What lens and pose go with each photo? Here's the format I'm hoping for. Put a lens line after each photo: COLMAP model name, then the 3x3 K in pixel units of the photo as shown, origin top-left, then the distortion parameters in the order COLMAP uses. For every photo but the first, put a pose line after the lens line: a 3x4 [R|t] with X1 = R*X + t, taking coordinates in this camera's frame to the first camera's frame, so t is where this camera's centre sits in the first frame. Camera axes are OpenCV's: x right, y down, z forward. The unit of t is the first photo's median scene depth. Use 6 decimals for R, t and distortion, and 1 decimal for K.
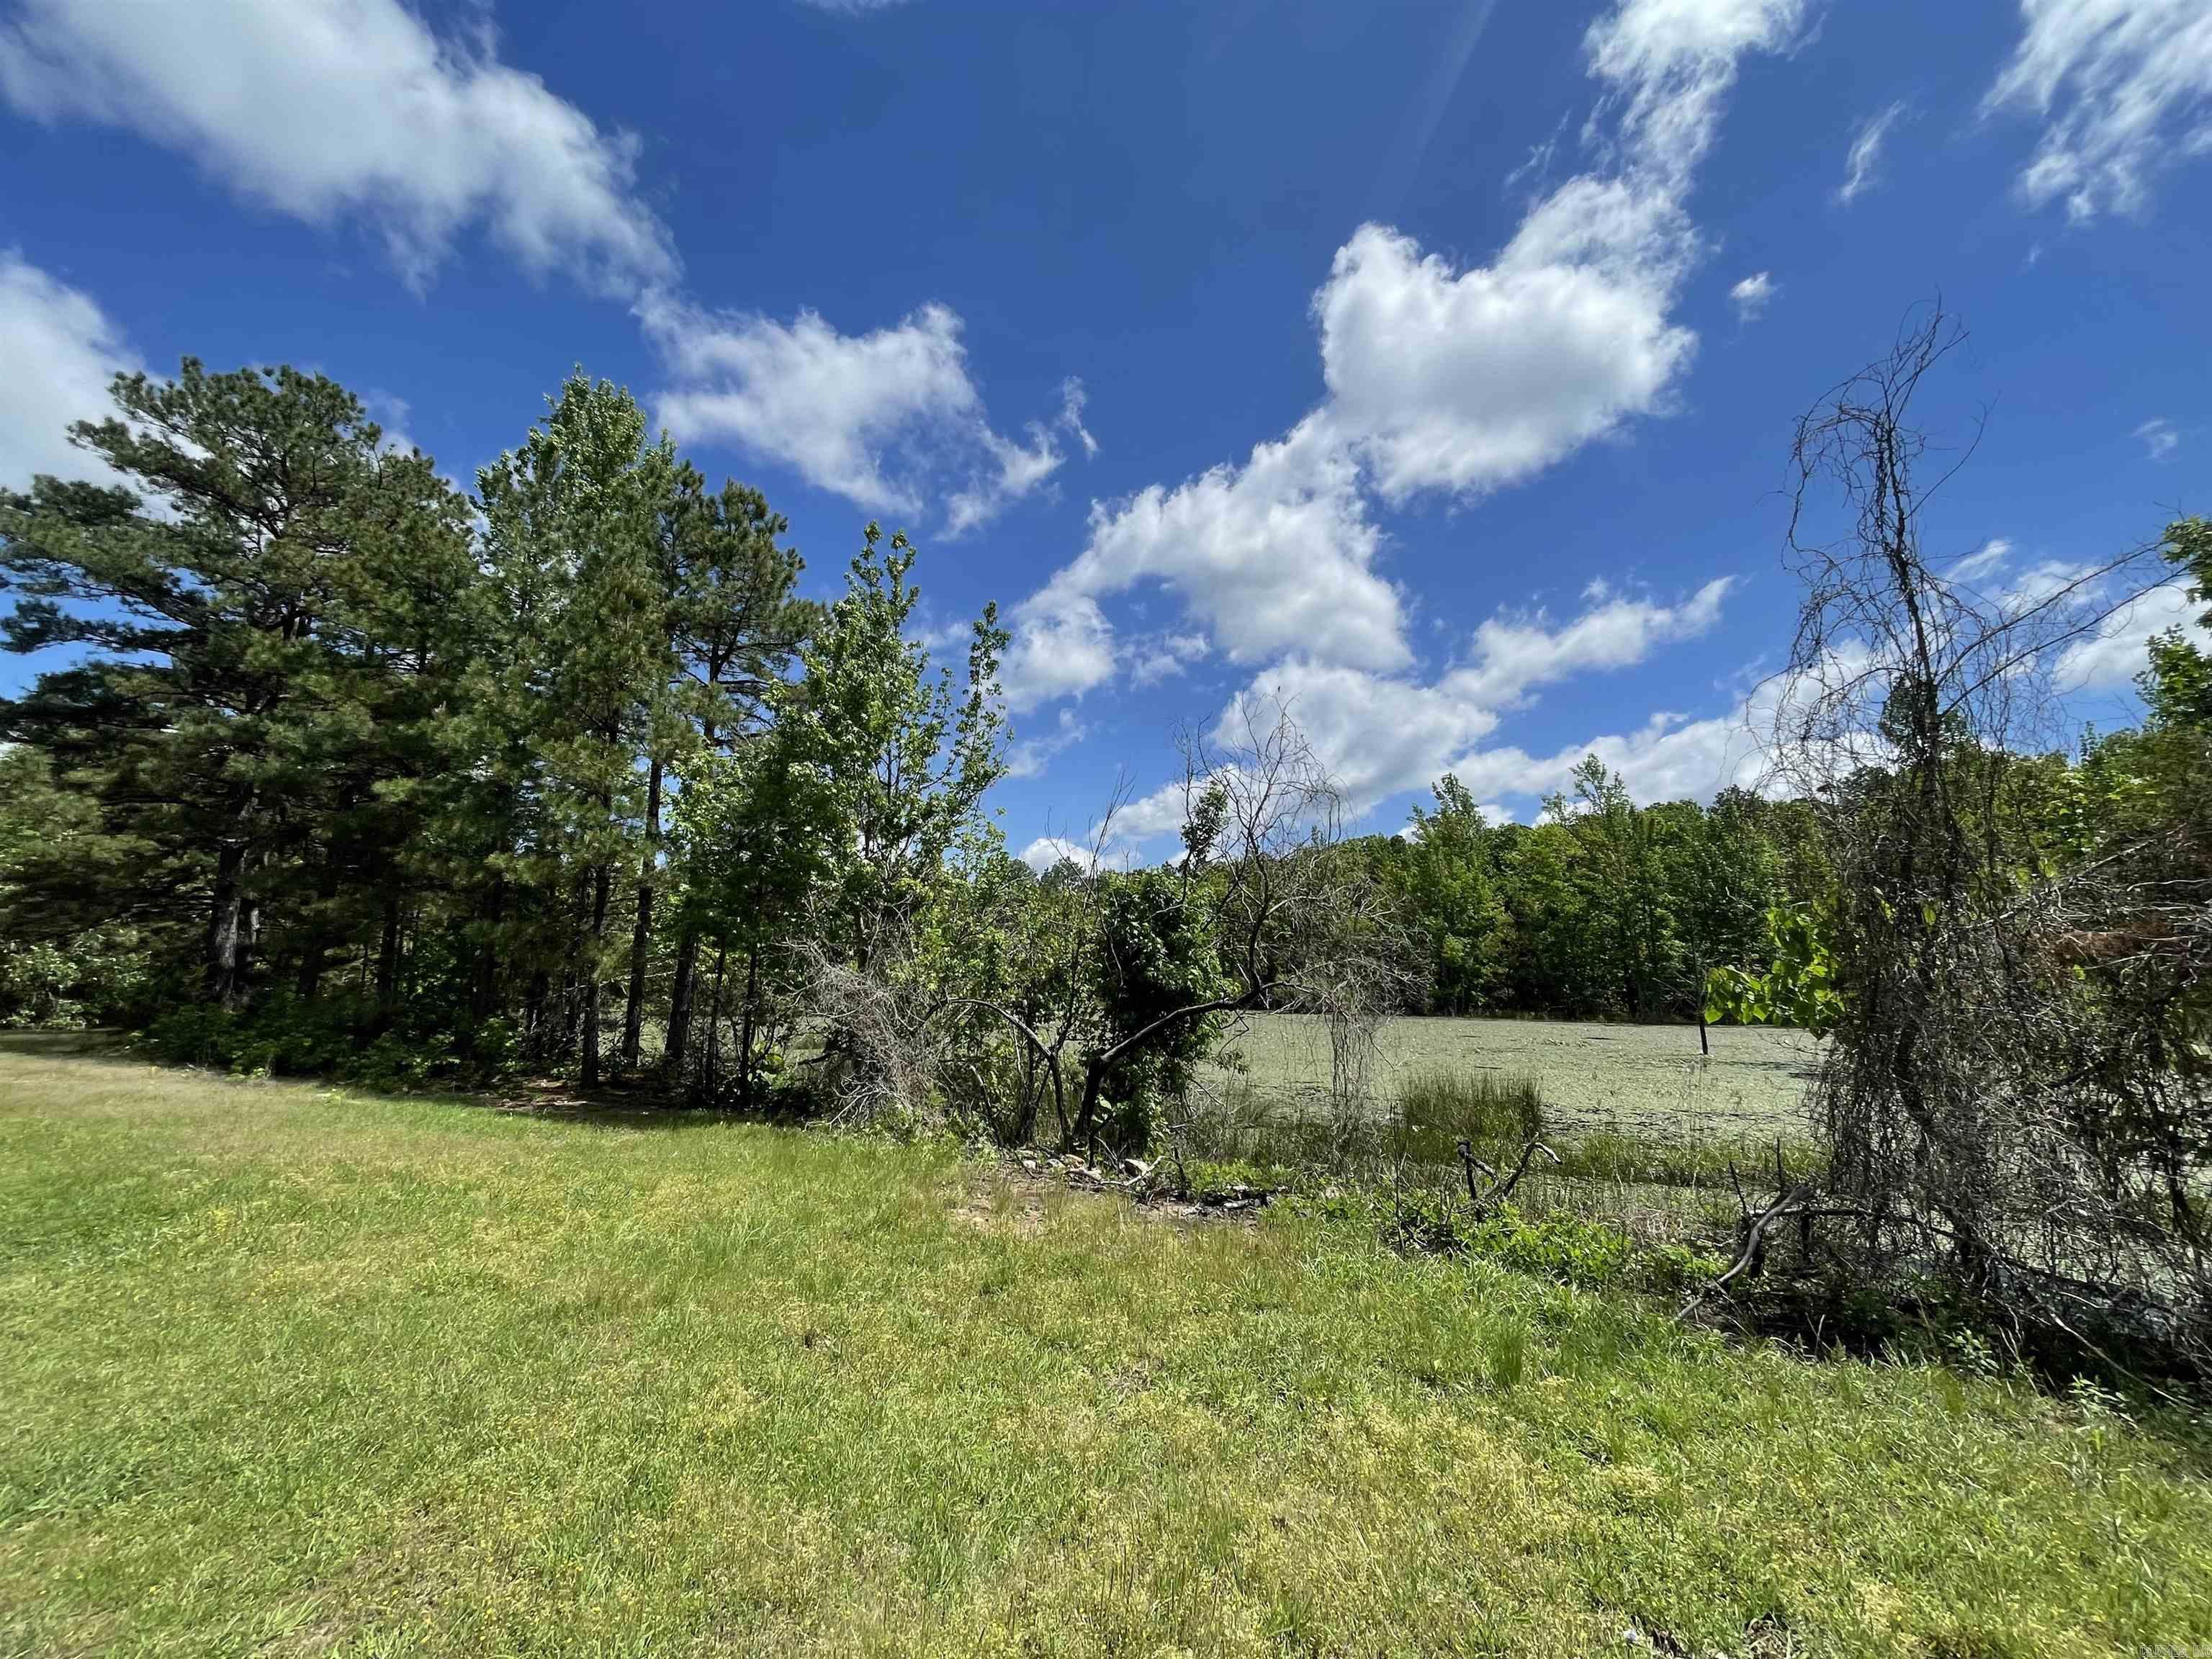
lens RADIAL K [[887.0, 0, 1104.6], [0, 887.0, 818.3], [0, 0, 1]] dist [-0.000190, 0.006310]
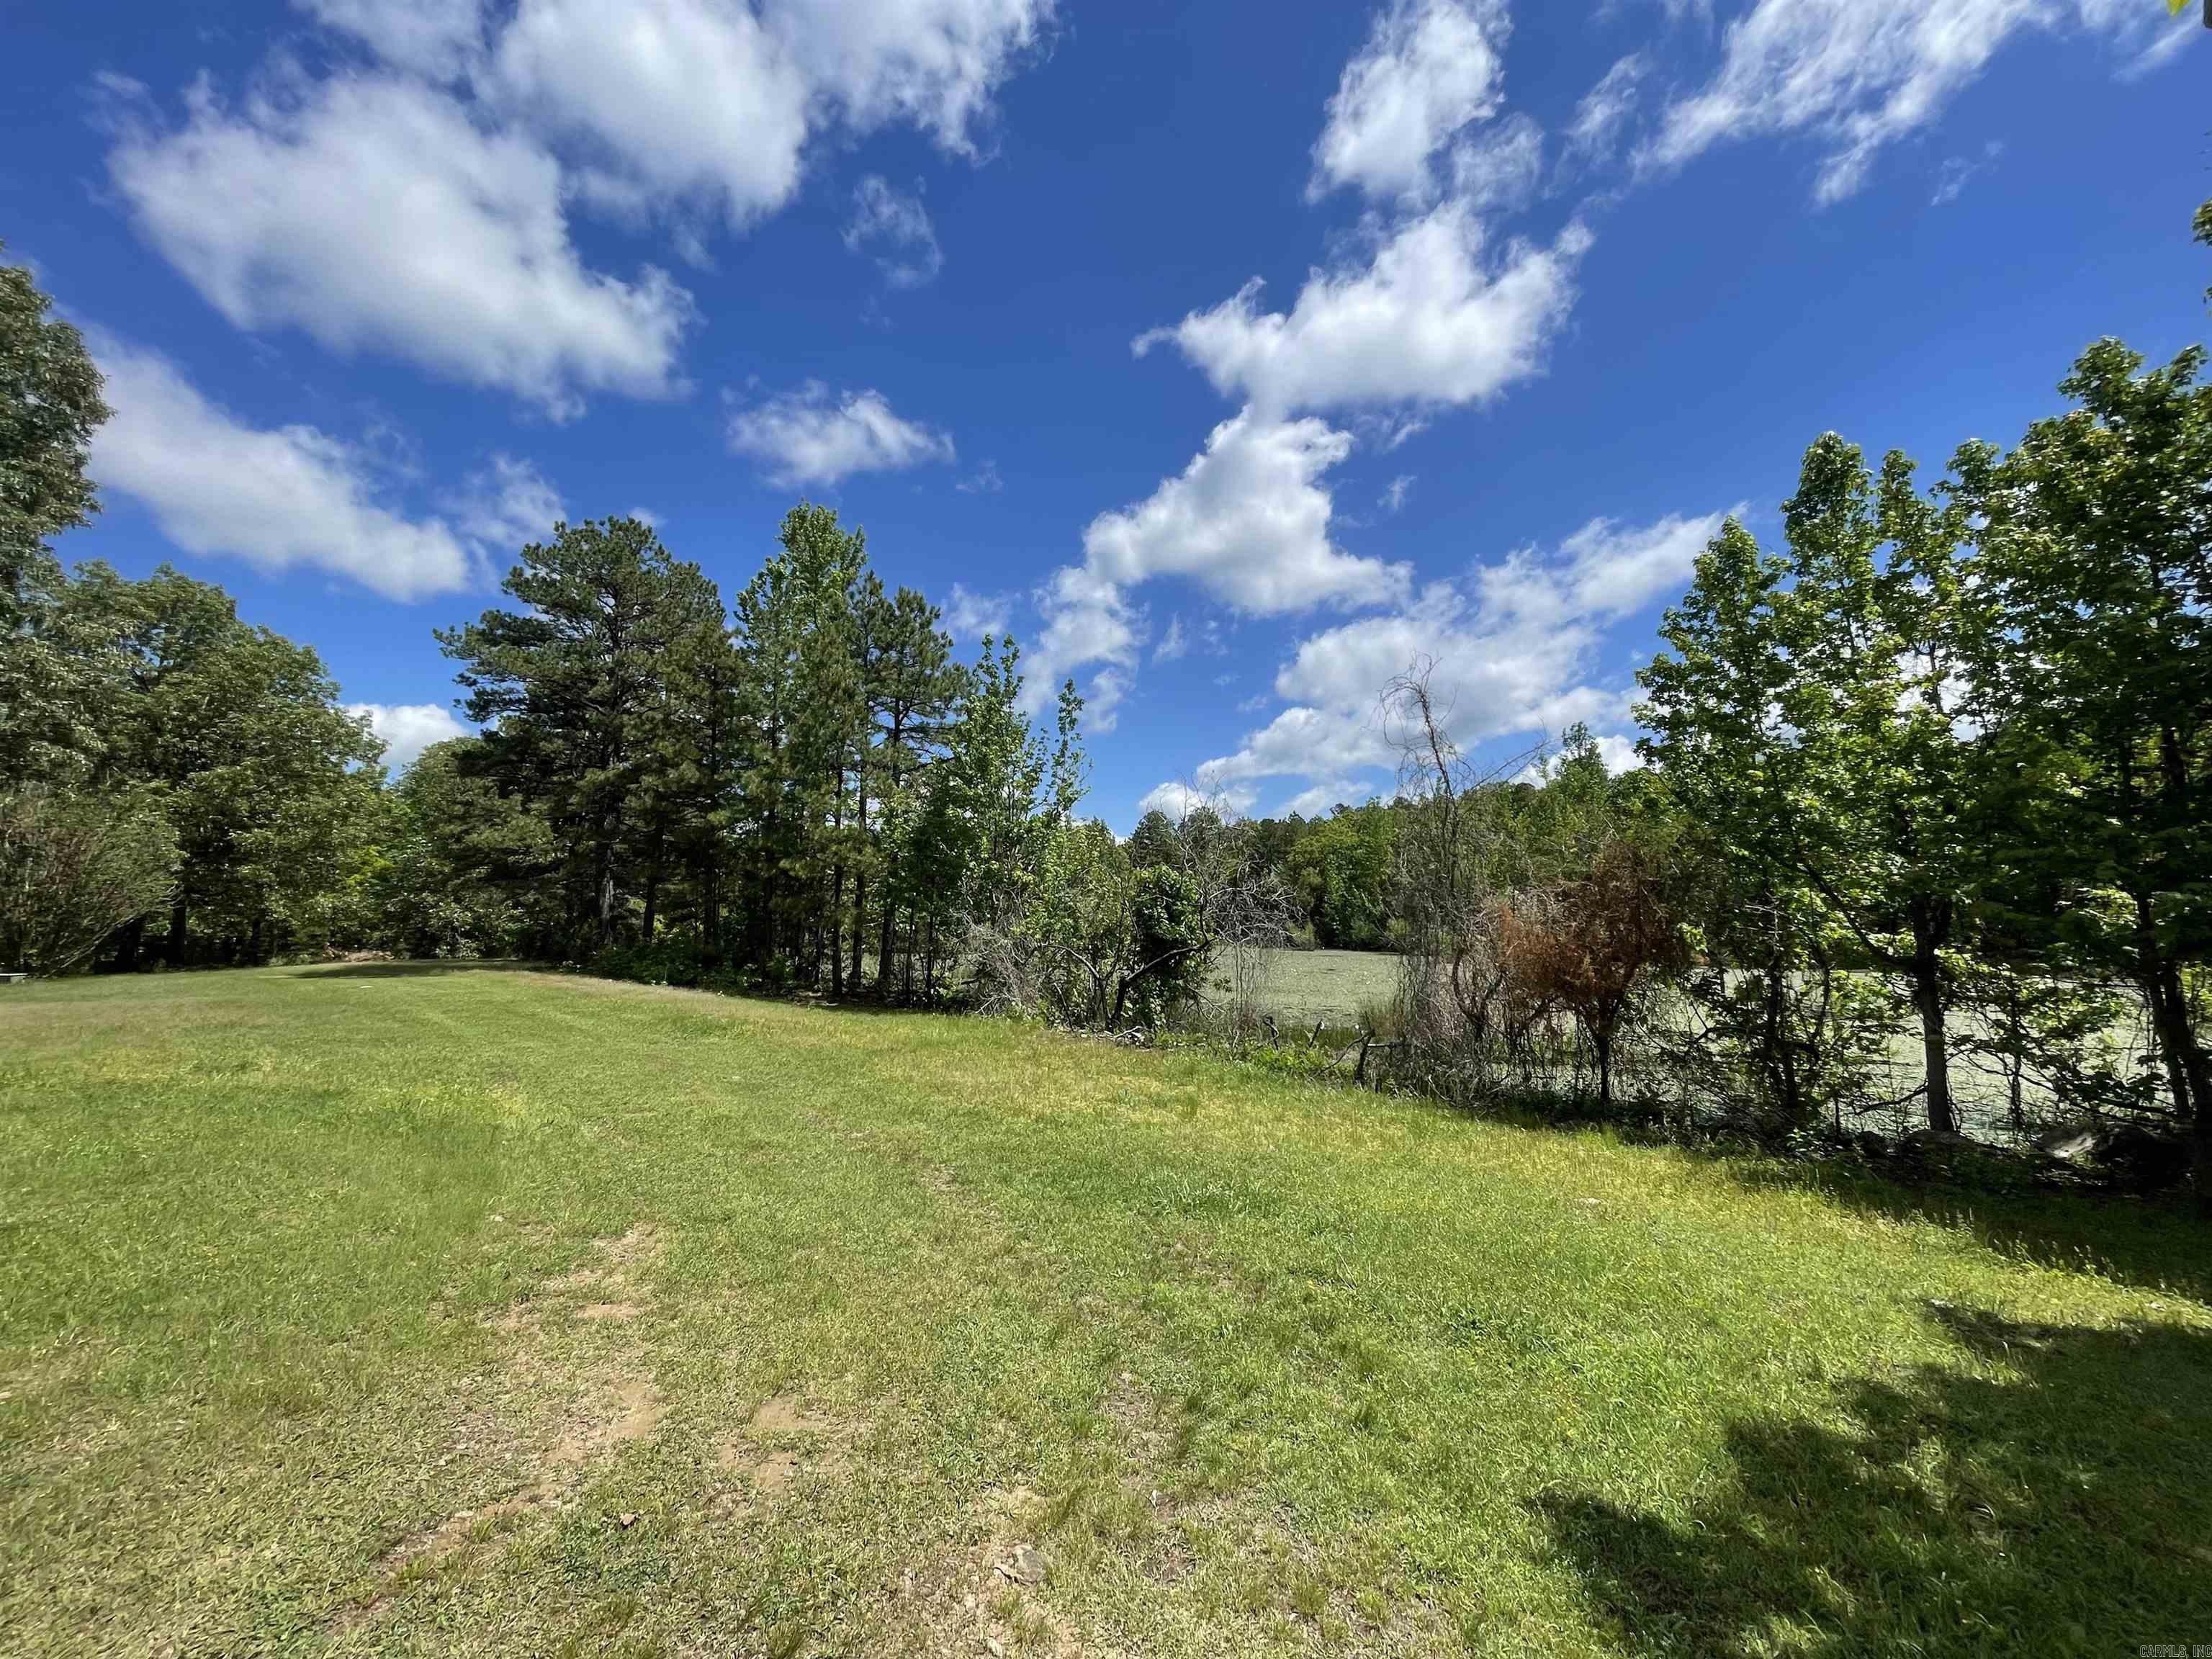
lens RADIAL K [[911.0, 0, 1106.0], [0, 911.0, 829.5], [0, 0, 1]] dist [-0.000950, -0.000317]
pose [[0.985324, -0.017827, -0.169759, 0.174799], [0.031761, 0.996311, 0.079722, -0.108688], [0.167712, -0.083944, 0.982256, -0.484978]]
